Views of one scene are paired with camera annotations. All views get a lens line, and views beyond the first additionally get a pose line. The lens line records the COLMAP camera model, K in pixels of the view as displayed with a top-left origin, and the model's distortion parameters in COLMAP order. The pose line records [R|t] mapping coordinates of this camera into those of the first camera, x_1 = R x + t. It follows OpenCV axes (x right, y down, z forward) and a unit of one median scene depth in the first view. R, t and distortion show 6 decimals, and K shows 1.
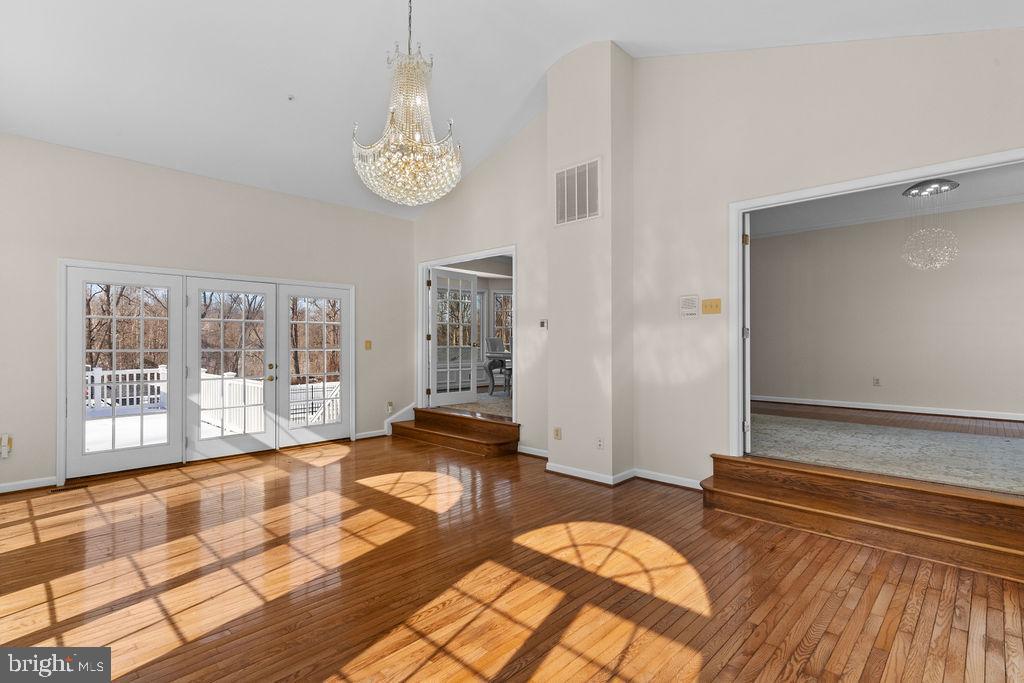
lens RADIAL K [[491.9, 0, 510.0], [0, 491.9, 338.6], [0, 0, 1]] dist [0.004716, 0.000535]
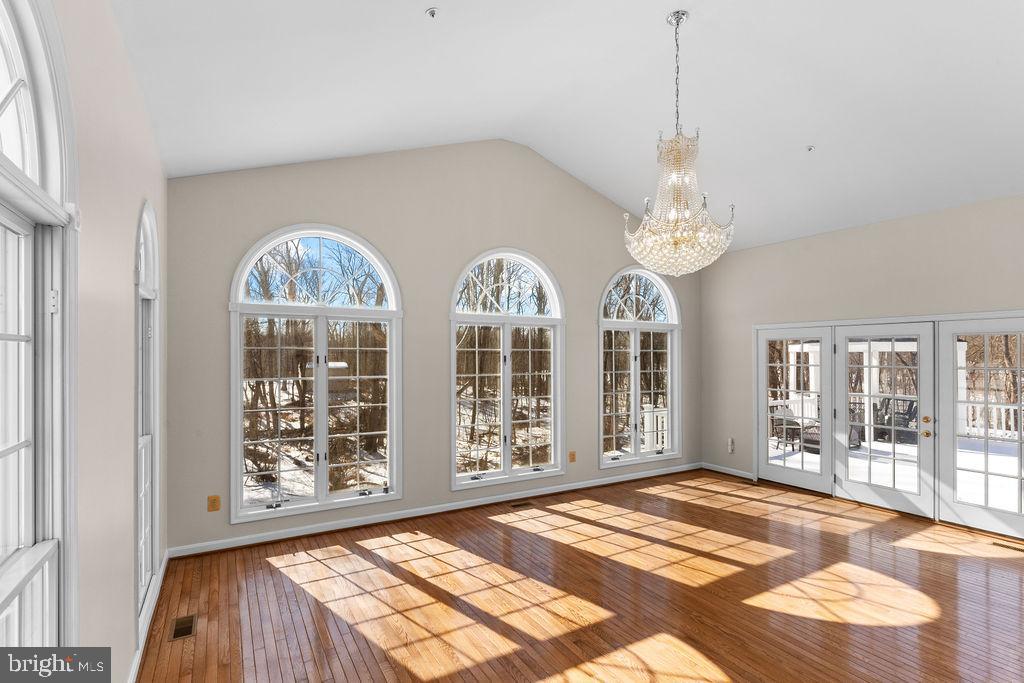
lens RADIAL K [[491.3, 0, 513.8], [0, 491.3, 357.1], [0, 0, 1]] dist [0.001617, 0.000199]
pose [[-0.252444, -0.000301, -0.967611, 0.780739], [0.004328, 0.999990, -0.001440, -0.080587], [0.967602, -0.004551, -0.252440, 0.792965]]
